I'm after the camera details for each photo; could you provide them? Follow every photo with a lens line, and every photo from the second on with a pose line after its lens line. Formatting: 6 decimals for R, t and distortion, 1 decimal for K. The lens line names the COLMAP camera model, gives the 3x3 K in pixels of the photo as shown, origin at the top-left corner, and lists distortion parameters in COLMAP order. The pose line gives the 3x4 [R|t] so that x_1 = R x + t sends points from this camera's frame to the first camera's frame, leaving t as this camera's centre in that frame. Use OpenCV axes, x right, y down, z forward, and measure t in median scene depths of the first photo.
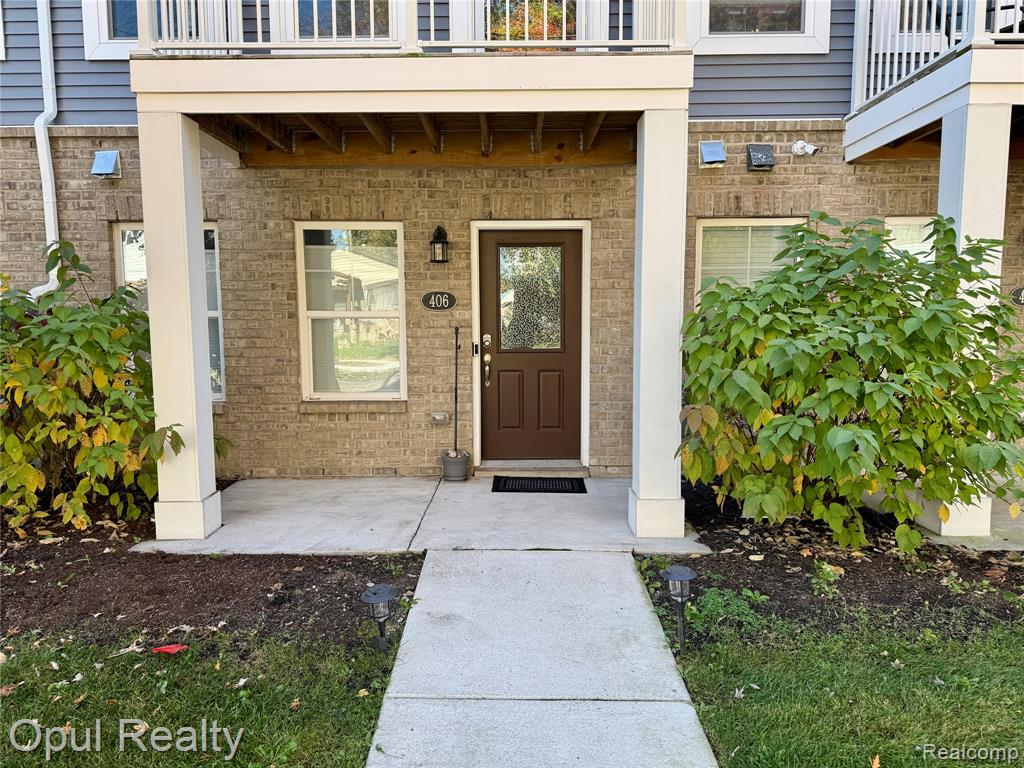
lens RADIAL K [[722.9, 0, 511.8], [0, 722.9, 380.2], [0, 0, 1]] dist [0.081513, -0.010449]
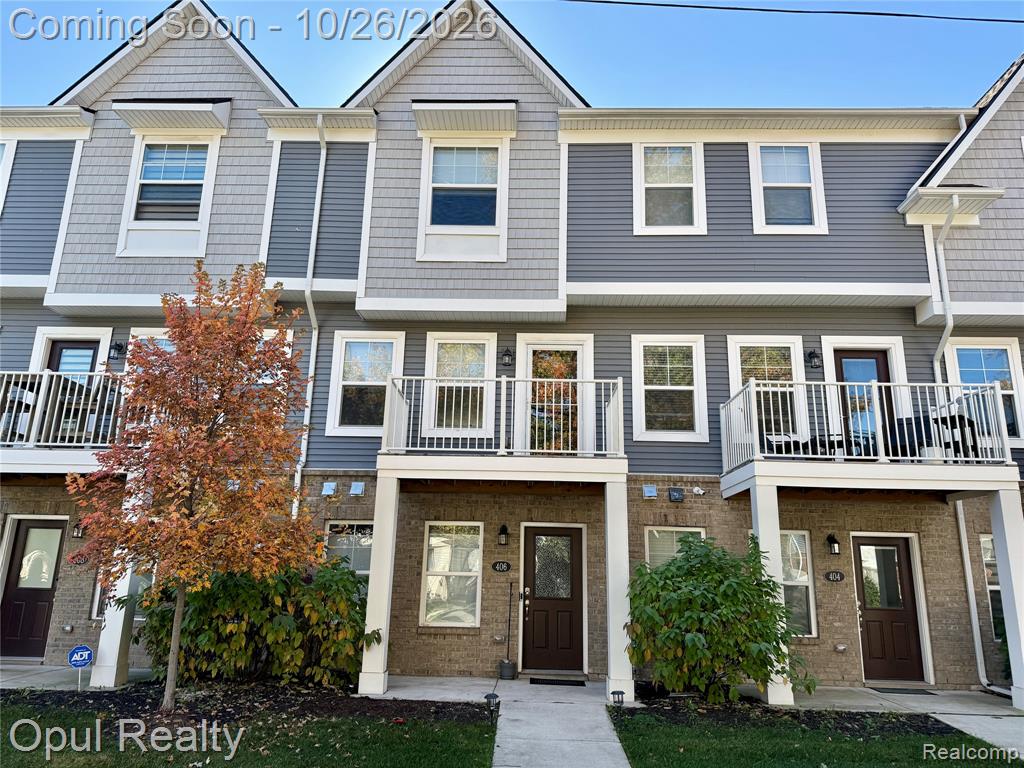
lens RADIAL K [[722.9, 0, 512.5], [0, 722.9, 382.1], [0, 0, 1]] dist [0.081513, -0.010449]
pose [[0.999443, 0.021723, -0.025317, -0.039065], [-0.029084, 0.939115, -0.342370, 0.074746], [0.016338, 0.342916, 0.939224, -0.835804]]
